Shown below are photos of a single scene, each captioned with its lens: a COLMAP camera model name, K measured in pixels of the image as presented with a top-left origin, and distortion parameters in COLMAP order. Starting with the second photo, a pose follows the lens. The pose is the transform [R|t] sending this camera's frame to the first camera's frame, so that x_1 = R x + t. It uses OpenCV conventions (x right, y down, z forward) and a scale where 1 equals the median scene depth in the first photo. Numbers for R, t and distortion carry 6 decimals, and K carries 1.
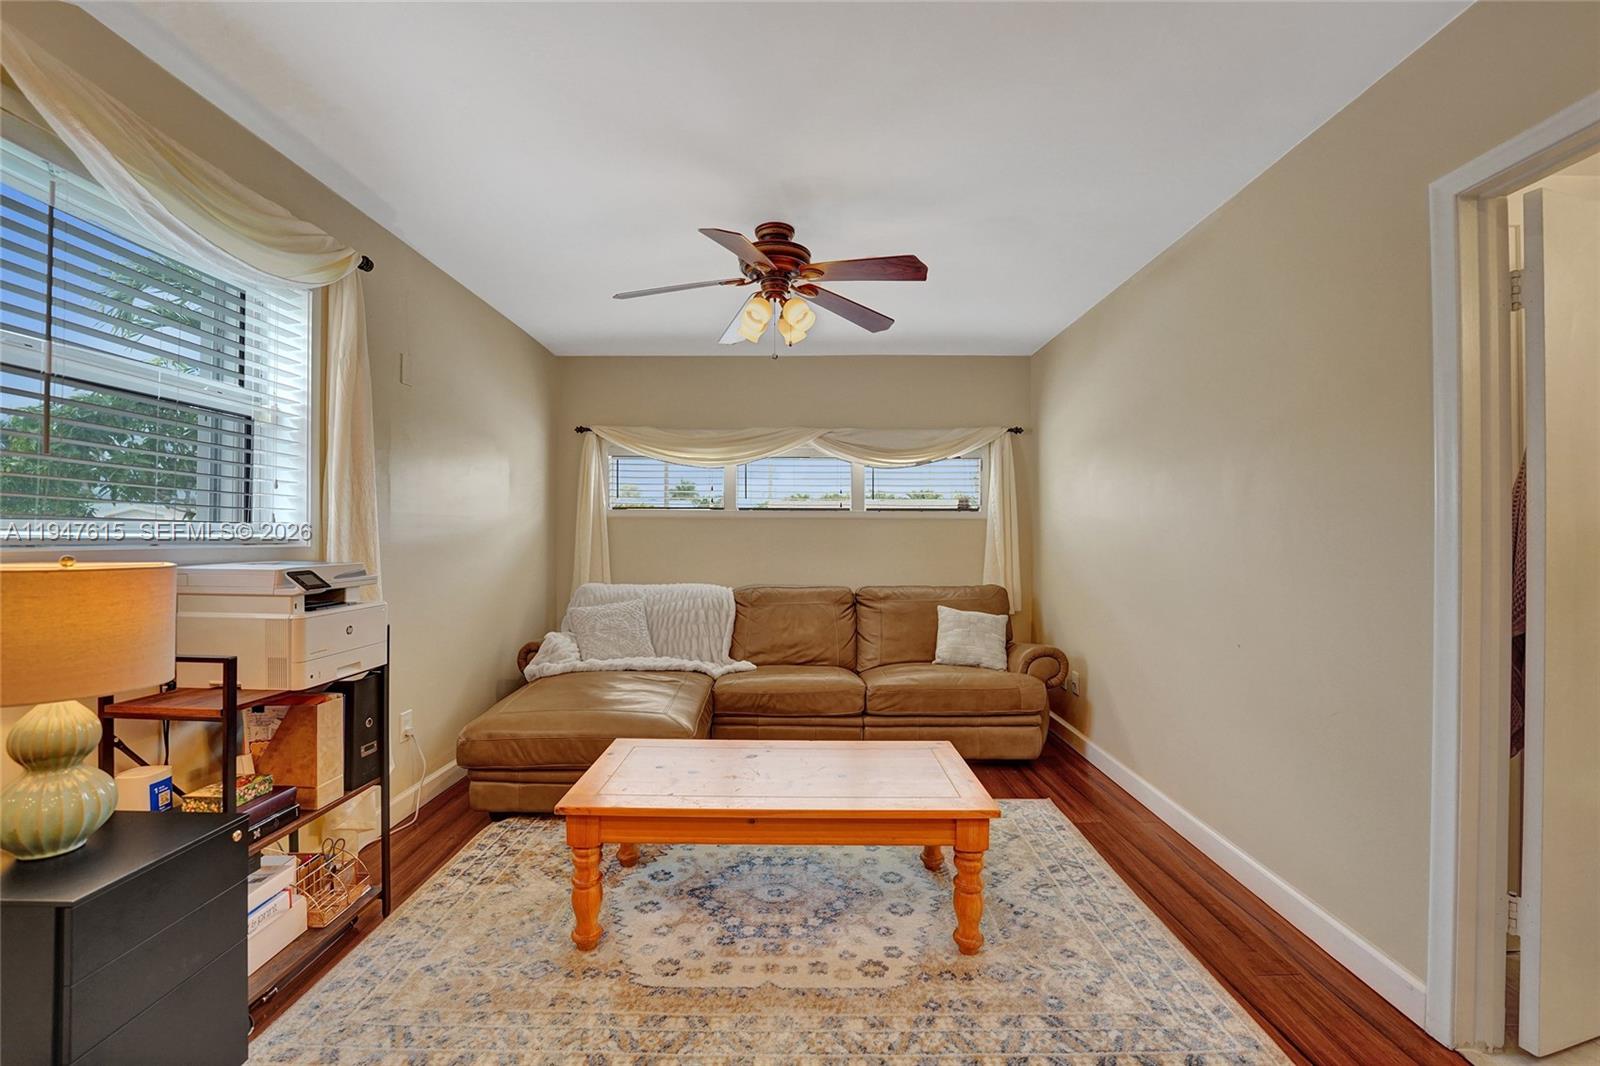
lens RADIAL K [[649.1, 0, 801.4], [0, 649.1, 535.5], [0, 0, 1]] dist [-0.023489, 0.000069]
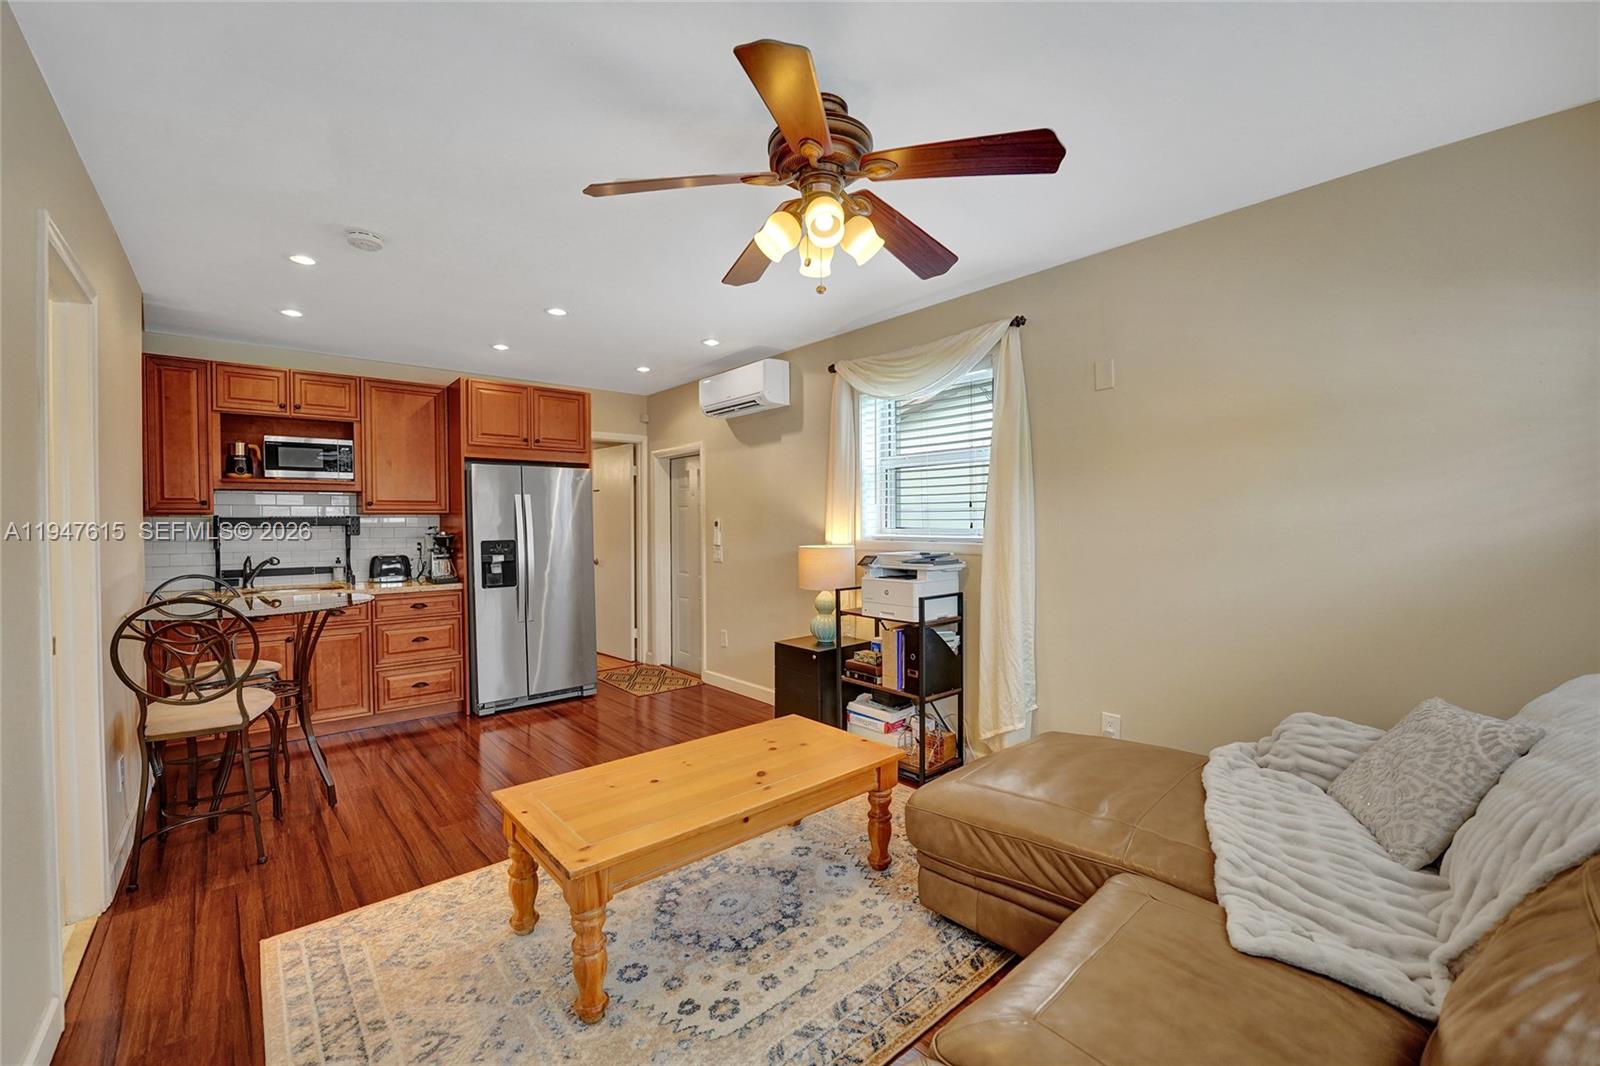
lens RADIAL K [[649.6, 0, 790.7], [0, 649.6, 531.6], [0, 0, 1]] dist [-0.022711, 0.000029]
pose [[-0.759323, 0.006462, -0.650681, 0.516422], [0.005844, 0.999978, 0.003111, -0.019406], [0.650687, -0.001440, -0.759345, 1.766741]]
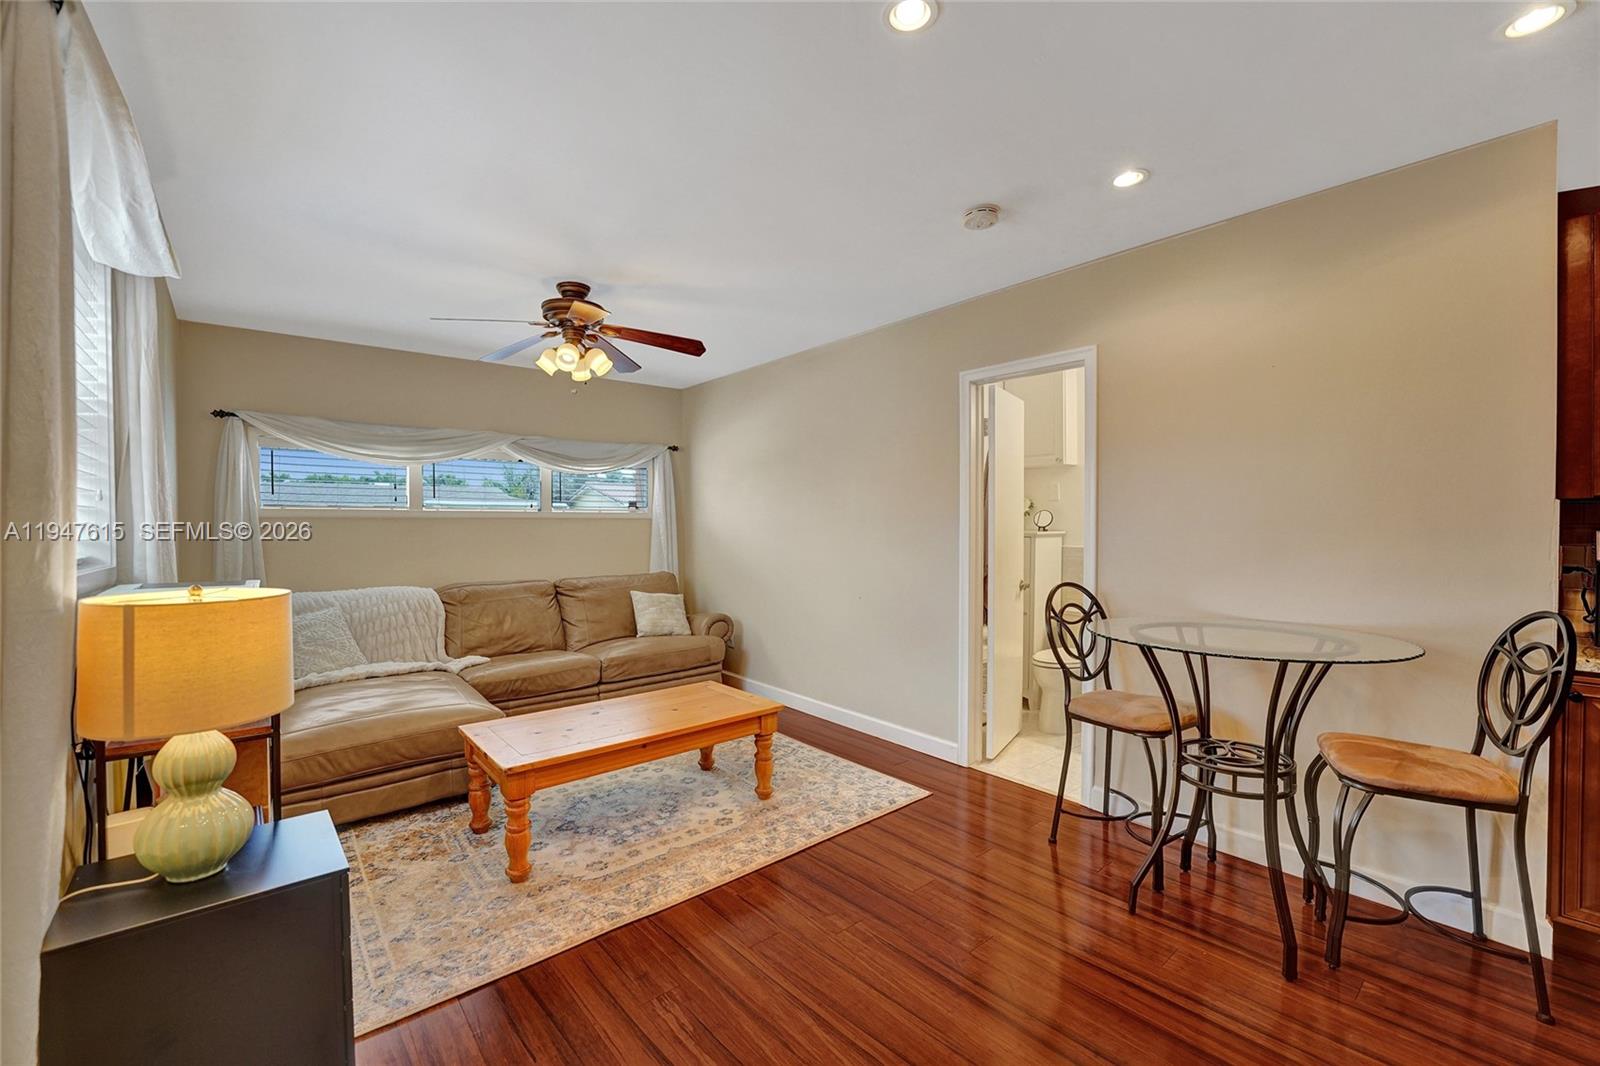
lens RADIAL K [[649.6, 0, 790.7], [0, 649.6, 531.6], [0, 0, 1]] dist [-0.022711, 0.000029]
pose [[0.765381, -0.014533, 0.643414, -0.603380], [0.005909, 0.999862, 0.015555, -0.036455], [-0.643551, -0.008104, 0.765361, -0.229306]]
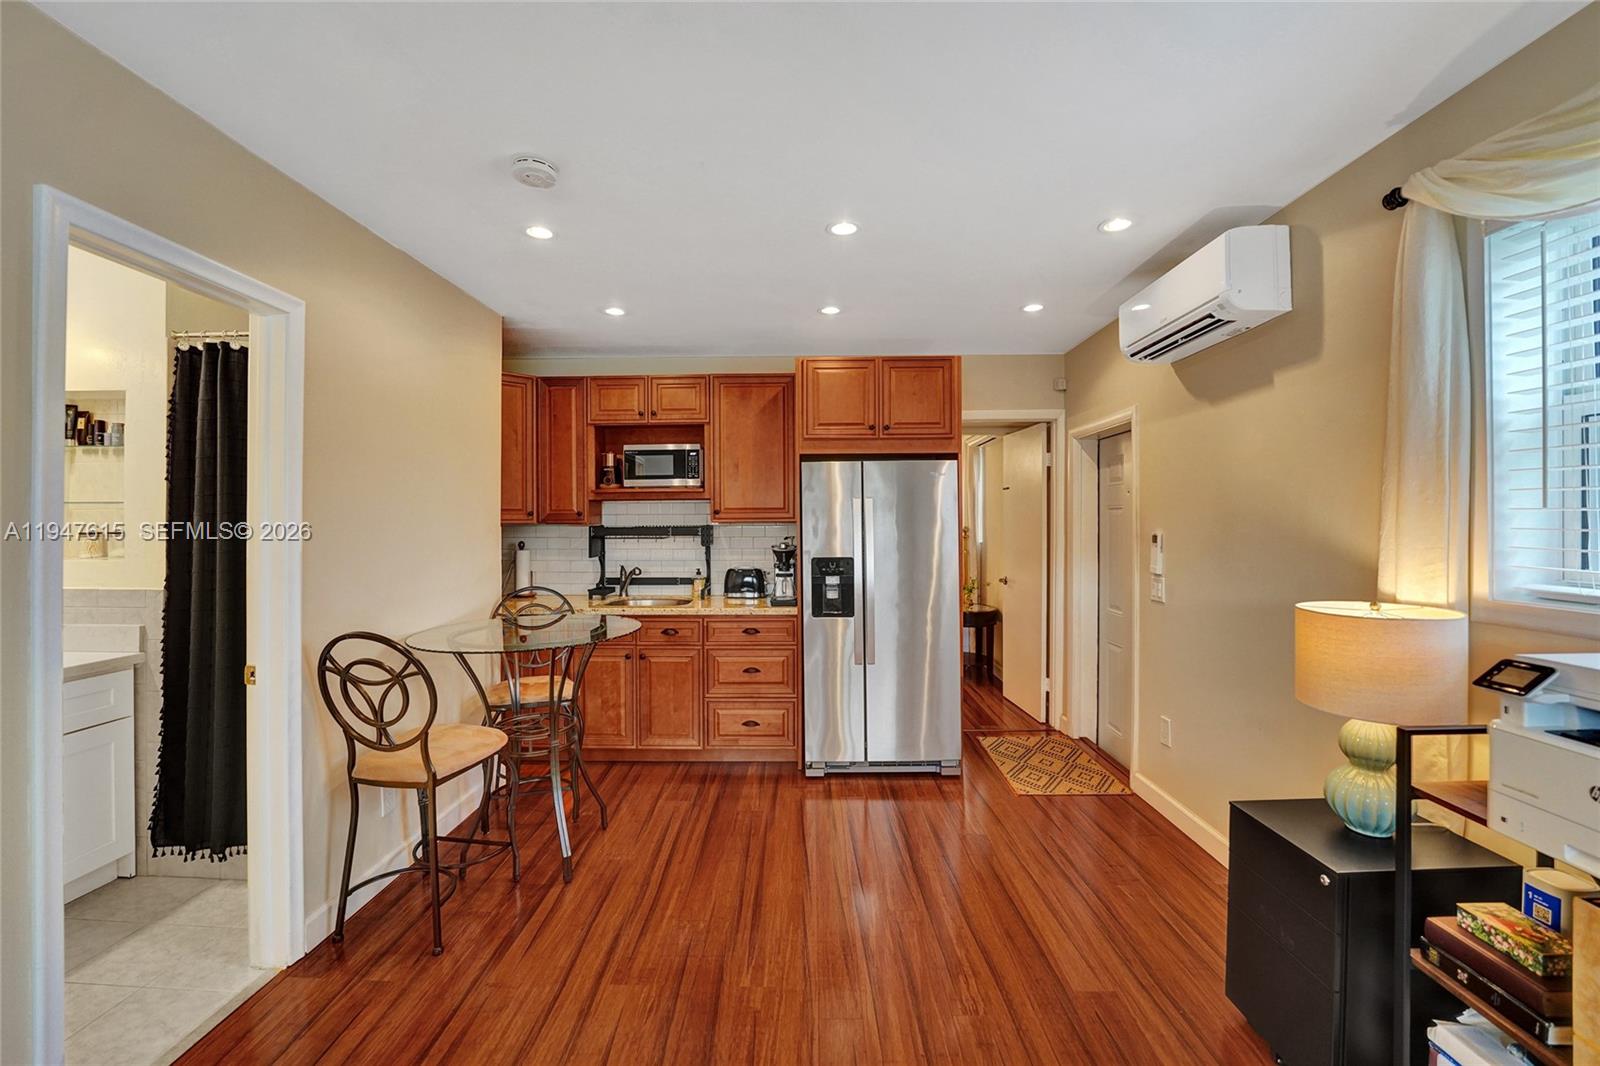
lens RADIAL K [[657.9, 0, 792.2], [0, 657.9, 523.9], [0, 0, 1]] dist [-0.021420, 0.000277]
pose [[-0.999849, -0.002108, 0.017238, -0.020145], [-0.002180, 0.999989, -0.004146, -0.065047], [-0.017229, -0.004183, -0.999843, 1.270301]]
